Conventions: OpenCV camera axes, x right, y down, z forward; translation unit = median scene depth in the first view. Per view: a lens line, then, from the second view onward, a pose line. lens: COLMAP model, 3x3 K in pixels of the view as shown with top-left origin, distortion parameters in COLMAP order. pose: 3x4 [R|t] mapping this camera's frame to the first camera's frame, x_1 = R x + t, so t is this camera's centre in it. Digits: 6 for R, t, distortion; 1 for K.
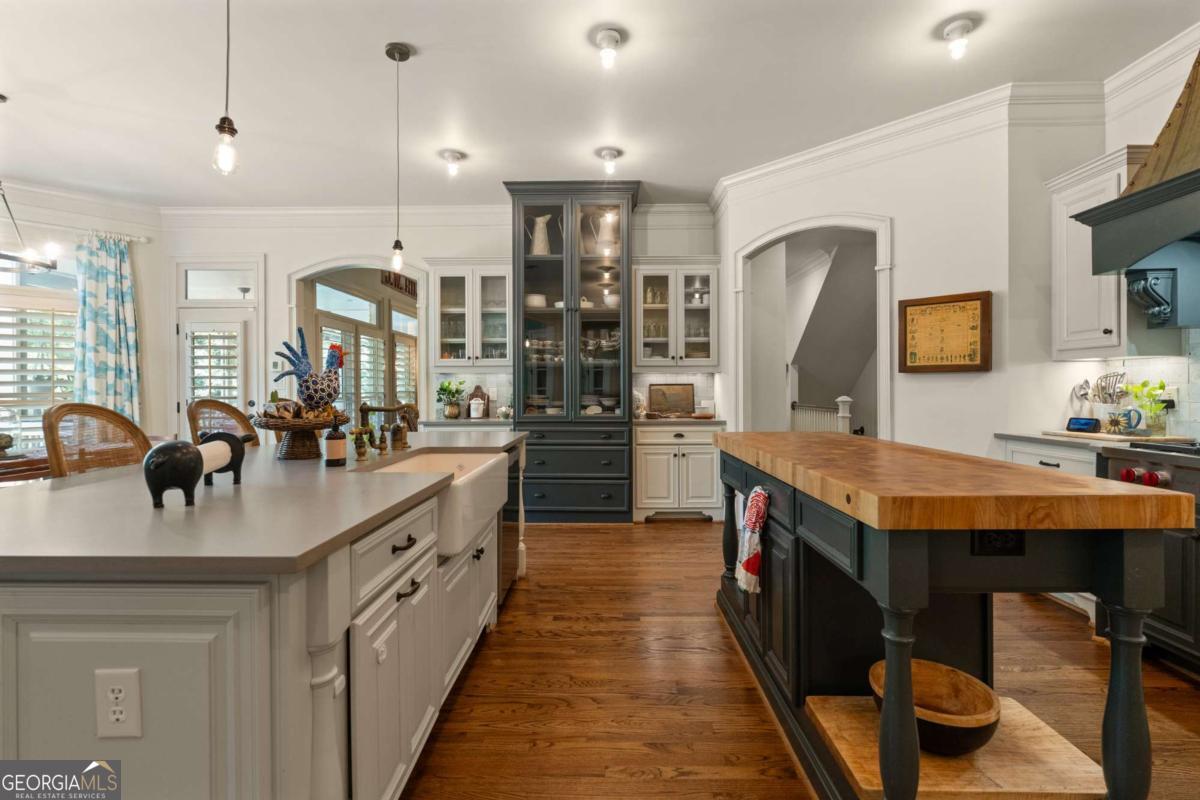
lens RADIAL K [[548.7, 0, 603.2], [0, 548.7, 396.5], [0, 0, 1]] dist [-0.002877, -0.000288]
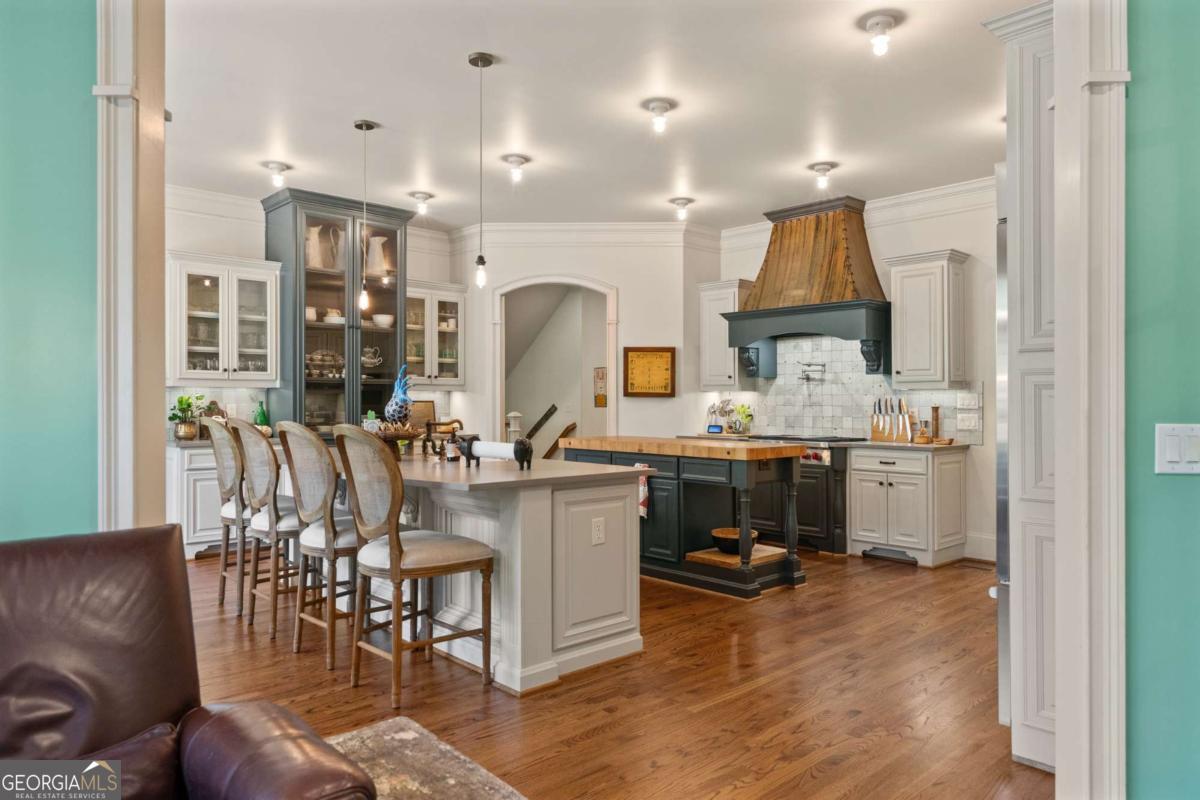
lens RADIAL K [[812.0, 0, 645.4], [0, 812.0, 424.2], [0, 0, 1]] dist [-0.000415, 0.001504]
pose [[0.685322, -0.013643, 0.728112, -0.740913], [0.000588, 0.999835, 0.018181, -0.007103], [-0.728240, -0.012032, 0.685217, -0.387079]]
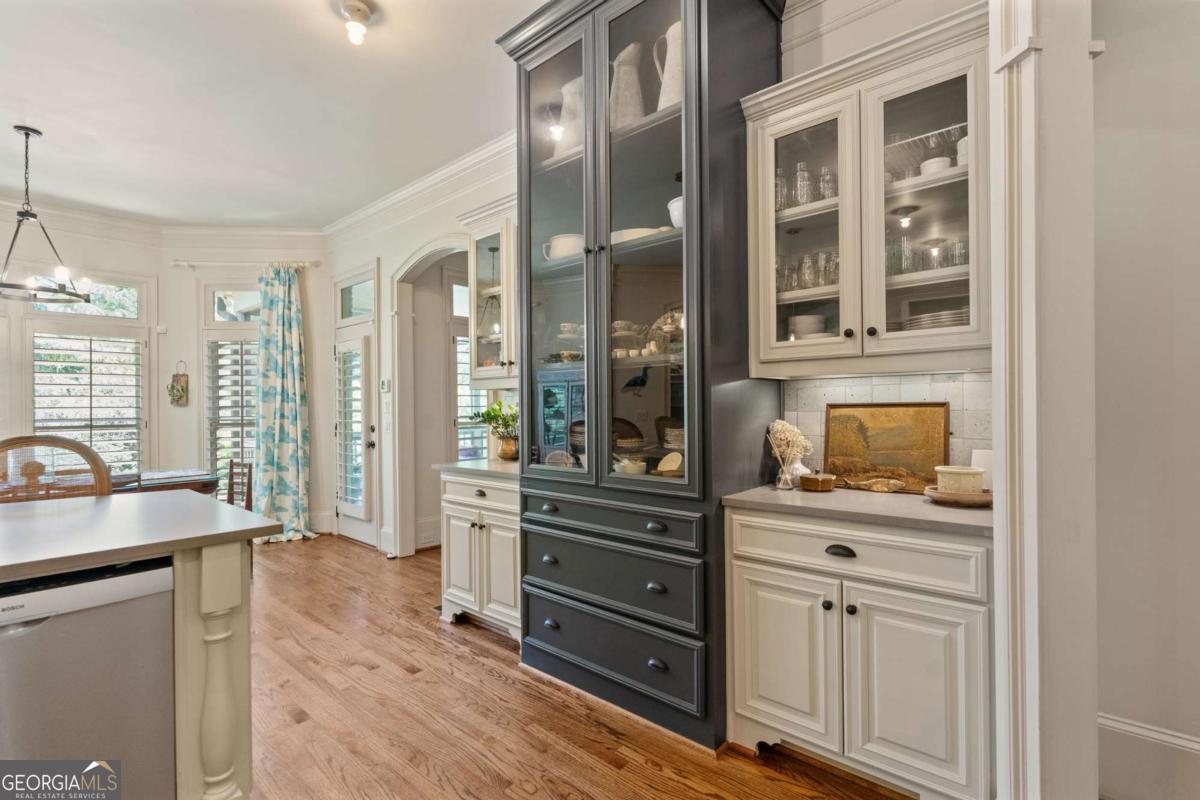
lens RADIAL K [[561.2, 0, 604.2], [0, 561.2, 409.0], [0, 0, 1]] dist [-0.010657, 0.000236]
pose [[0.749054, -0.000721, -0.662508, 0.256987], [-0.002925, 0.999986, -0.004395, -0.017775], [0.662502, 0.005230, 0.749042, 0.616975]]
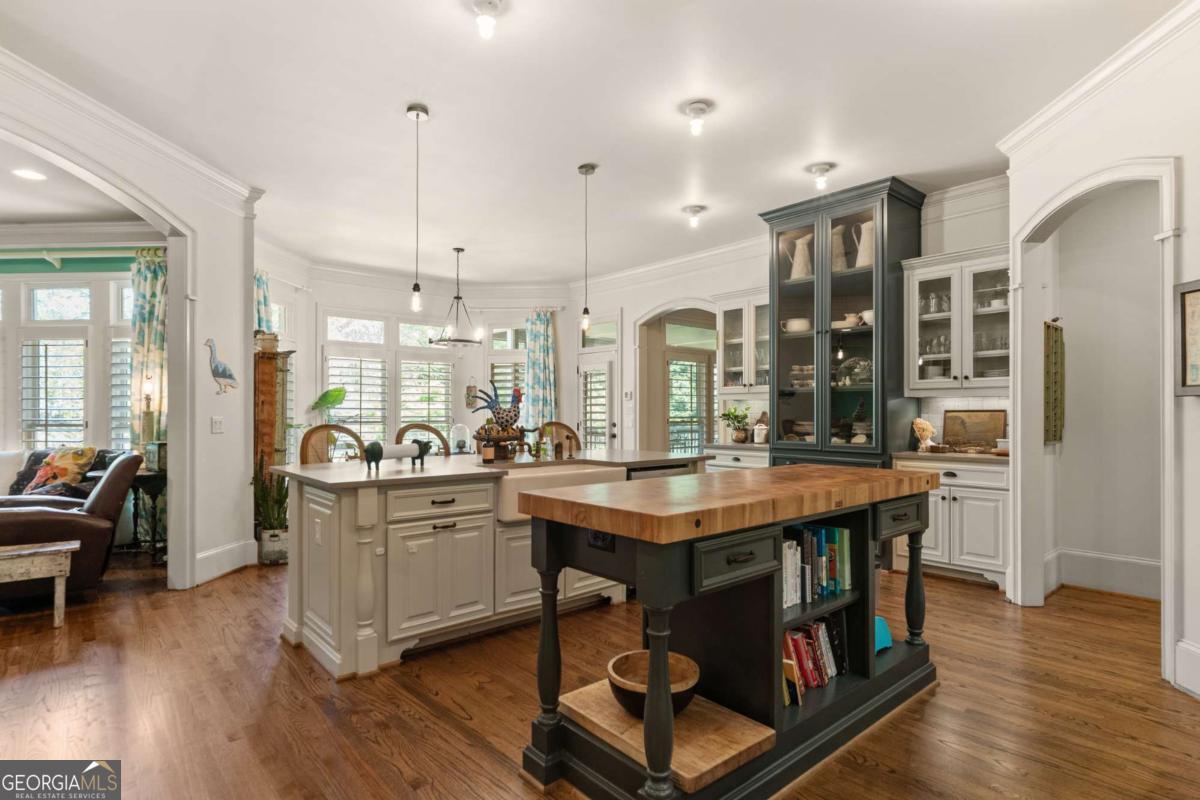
lens RADIAL K [[631.6, 0, 590.6], [0, 631.6, 415.1], [0, 0, 1]] dist [-0.009399, 0.001667]
pose [[0.647483, 0.007256, -0.762045, 0.491670], [-0.011301, 0.999936, -0.000081, -0.010006], [0.761996, 0.008664, 0.647524, -0.004678]]
